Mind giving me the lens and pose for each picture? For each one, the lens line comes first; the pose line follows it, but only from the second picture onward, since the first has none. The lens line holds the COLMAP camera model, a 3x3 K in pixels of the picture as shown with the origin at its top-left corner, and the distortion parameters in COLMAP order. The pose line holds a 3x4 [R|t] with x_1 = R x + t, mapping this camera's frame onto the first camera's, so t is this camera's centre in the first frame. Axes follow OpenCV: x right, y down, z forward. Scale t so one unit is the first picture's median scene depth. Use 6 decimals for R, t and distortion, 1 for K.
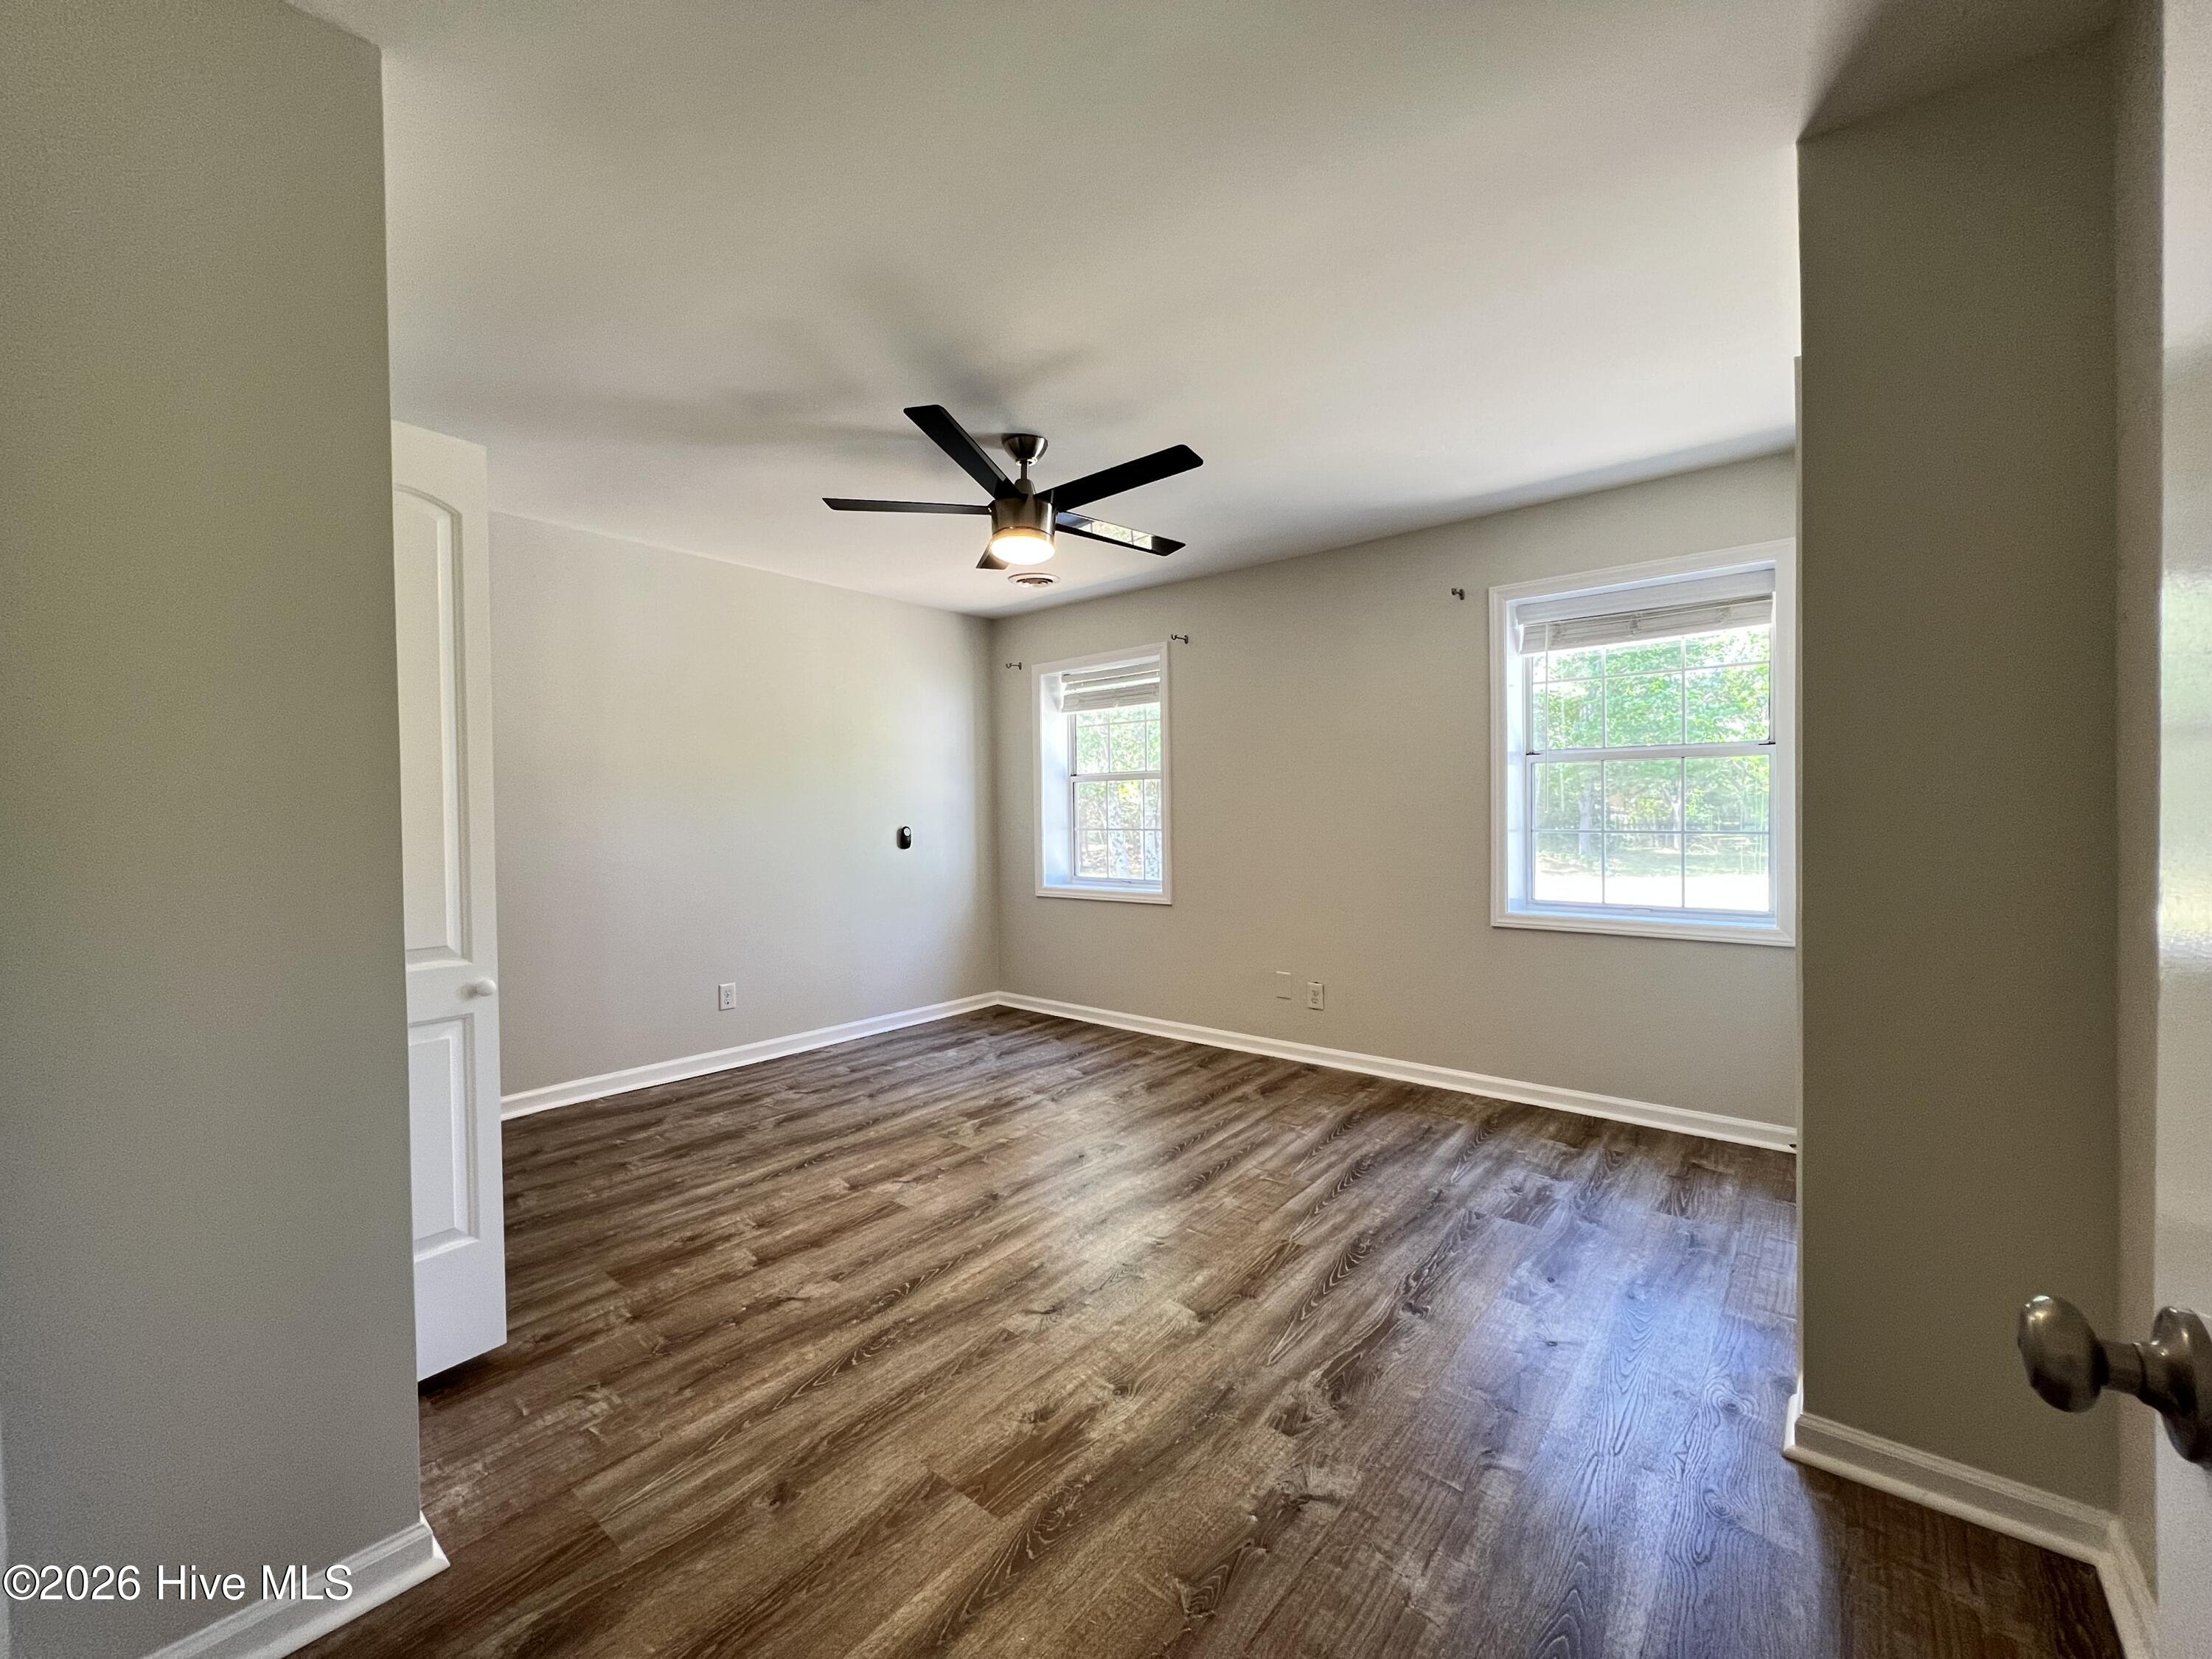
lens RADIAL K [[879.8, 0, 1106.0], [0, 879.8, 829.5], [0, 0, 1]] dist [0.000793, 0.000453]
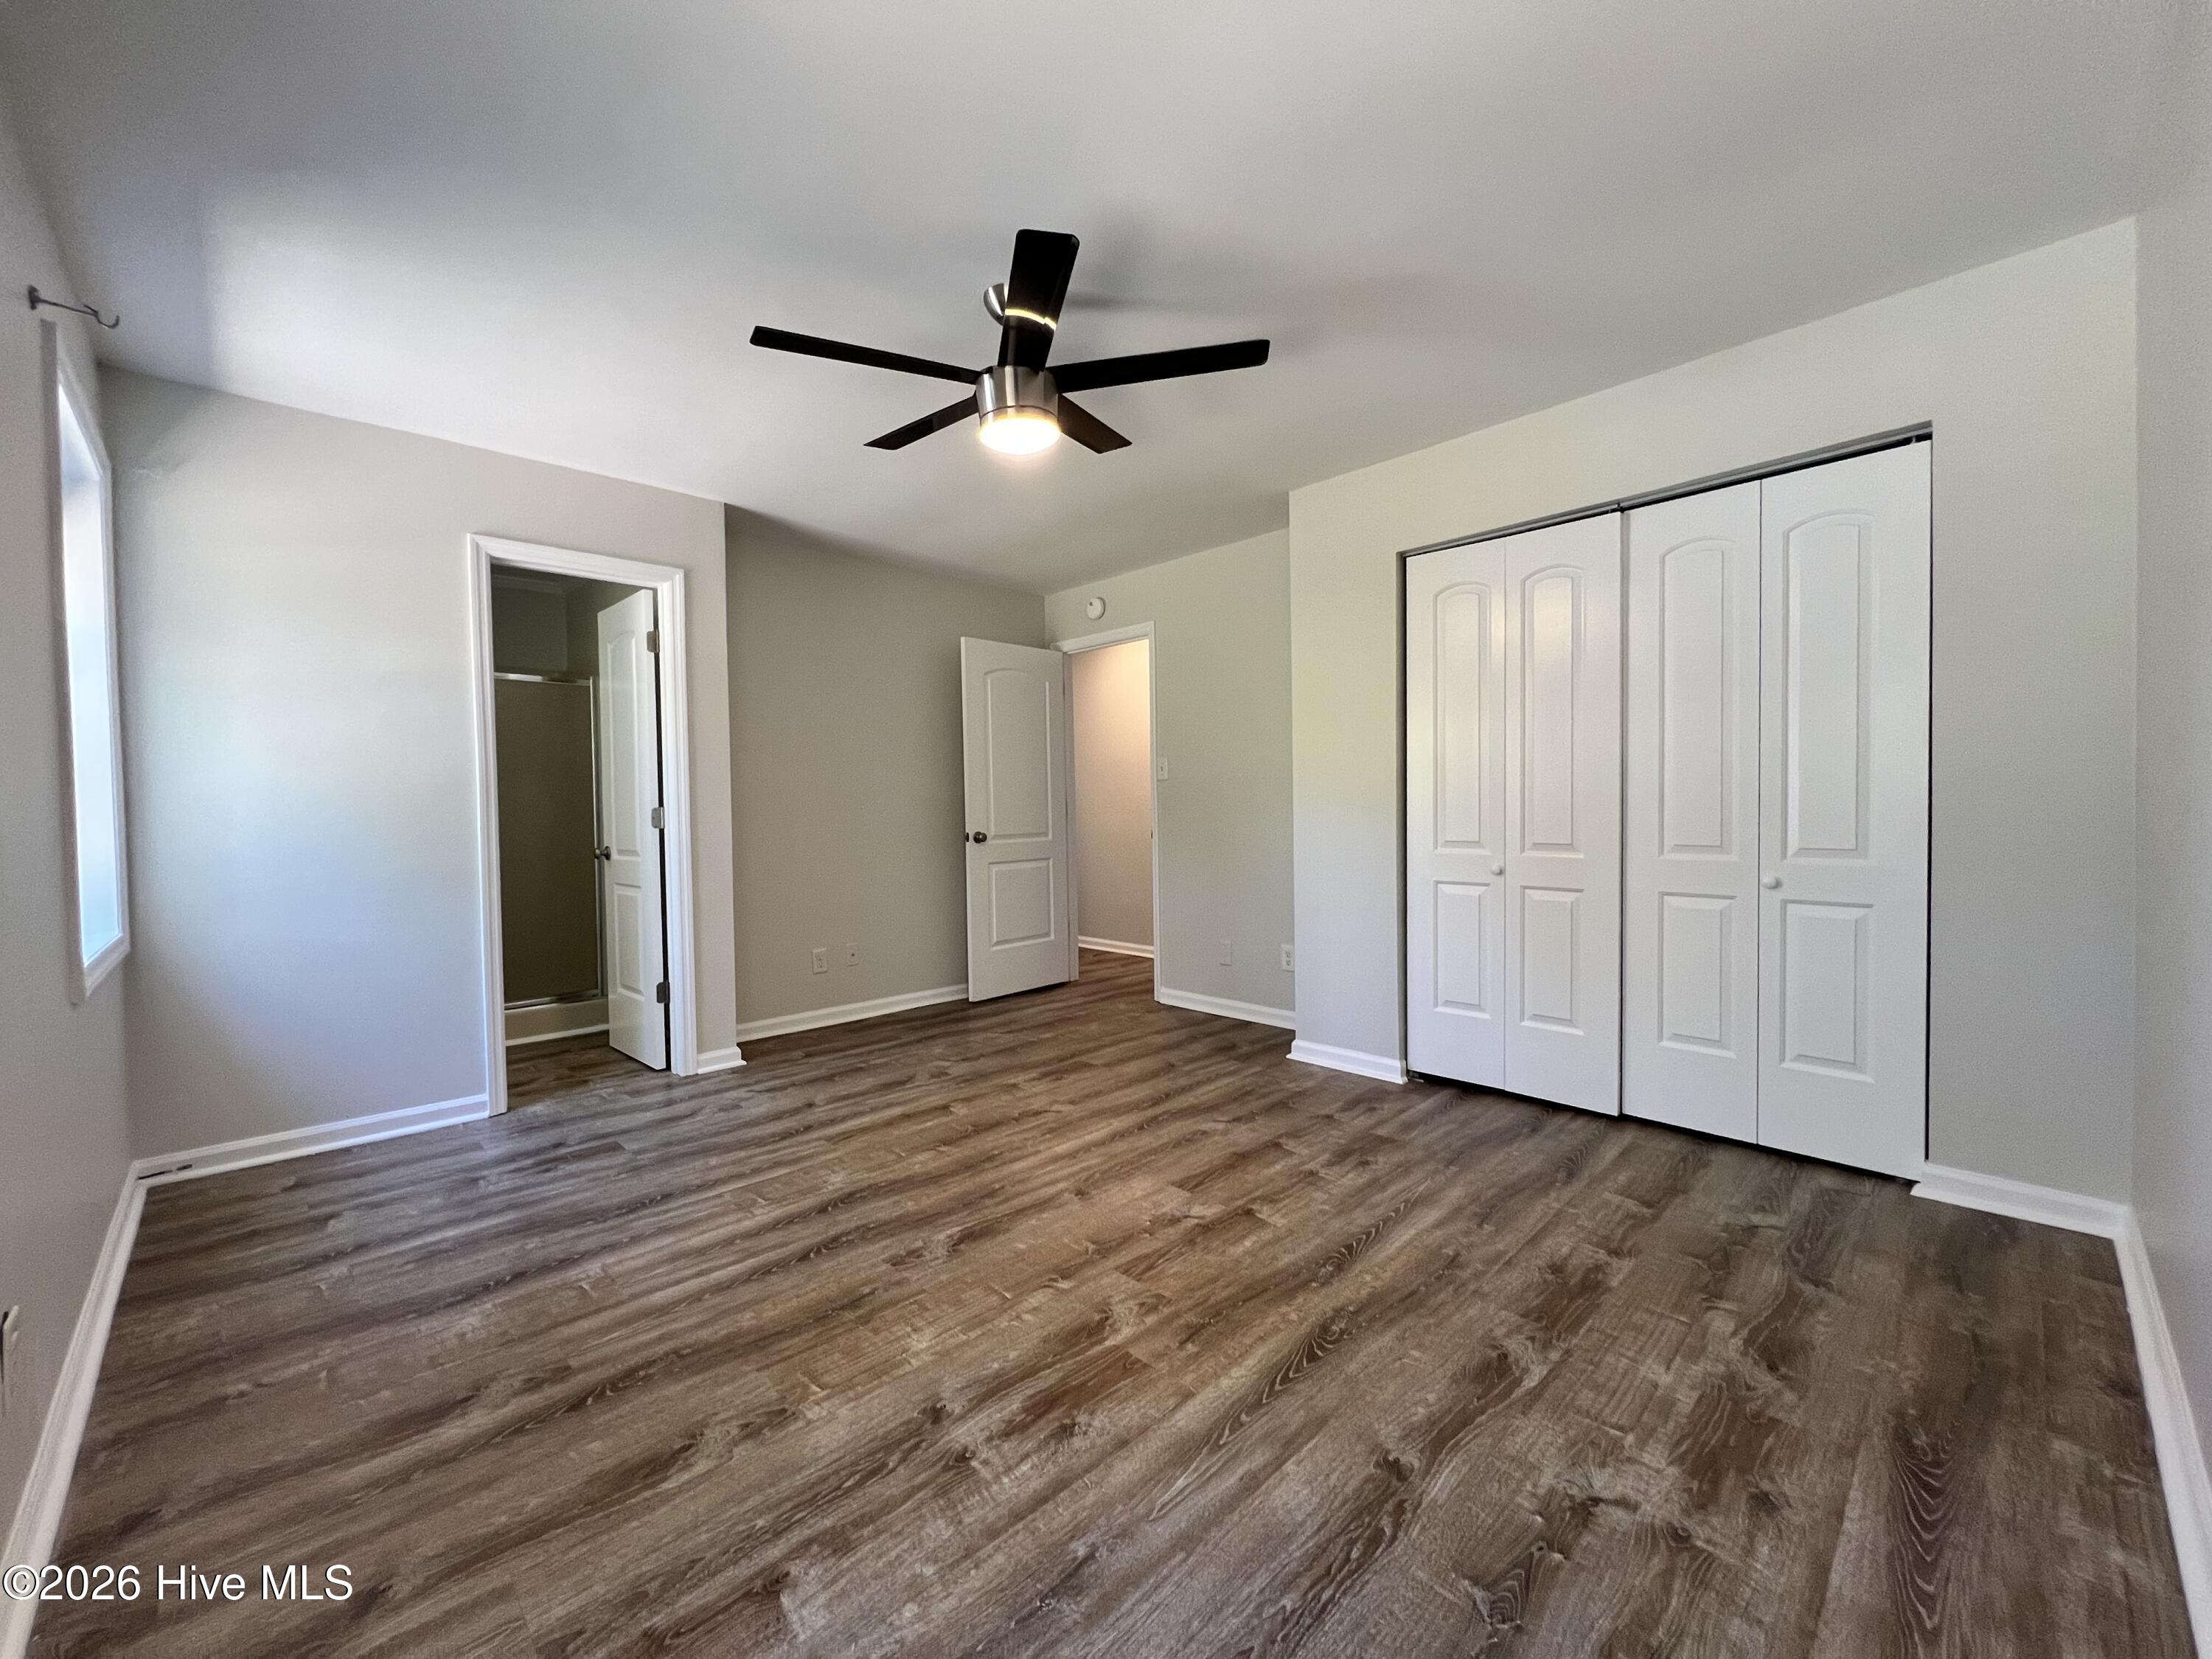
lens RADIAL K [[879.8, 0, 1106.0], [0, 879.8, 829.5], [0, 0, 1]] dist [0.000793, 0.000453]
pose [[-0.993941, 0.025940, 0.106810, -0.237625], [0.030687, 0.998602, 0.043043, 0.009311], [-0.105544, 0.046060, -0.993347, 1.714886]]
